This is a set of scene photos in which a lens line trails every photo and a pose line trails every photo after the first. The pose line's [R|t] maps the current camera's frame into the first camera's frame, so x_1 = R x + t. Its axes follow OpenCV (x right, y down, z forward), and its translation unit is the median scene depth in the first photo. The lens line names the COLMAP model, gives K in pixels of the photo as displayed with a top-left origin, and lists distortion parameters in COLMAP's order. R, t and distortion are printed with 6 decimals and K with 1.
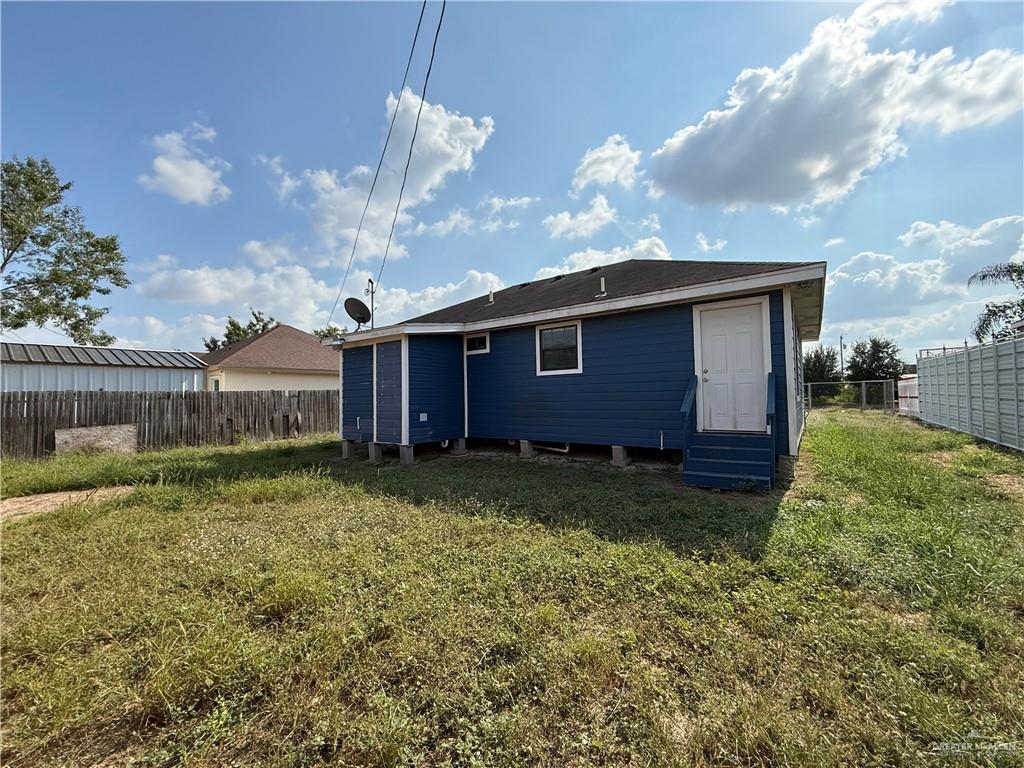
lens RADIAL K [[409.6, 0, 512.3], [0, 409.6, 371.8], [0, 0, 1]] dist [-0.003058, -0.000970]
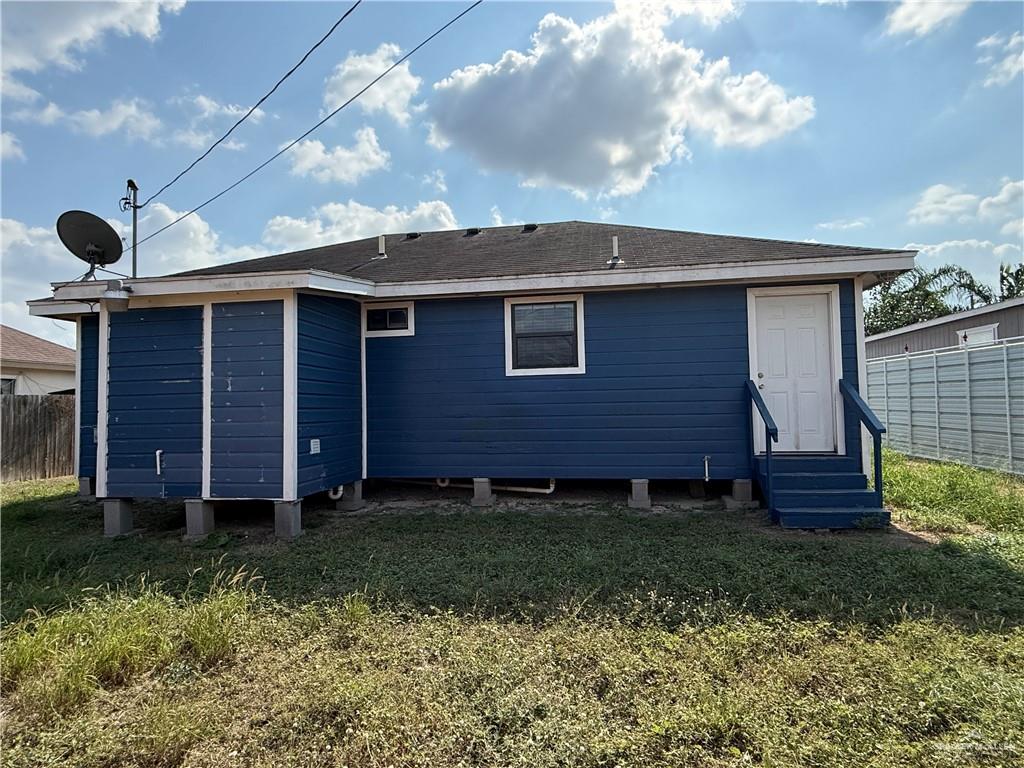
lens RADIAL K [[572.4, 0, 512.0], [0, 572.4, 384.0], [0, 0, 1]] dist [-0.005362, -0.000088]
pose [[0.887099, 0.022618, 0.461024, -0.301581], [-0.026903, 0.999634, 0.002725, 0.016964], [-0.460794, -0.014821, 0.887383, 0.181018]]
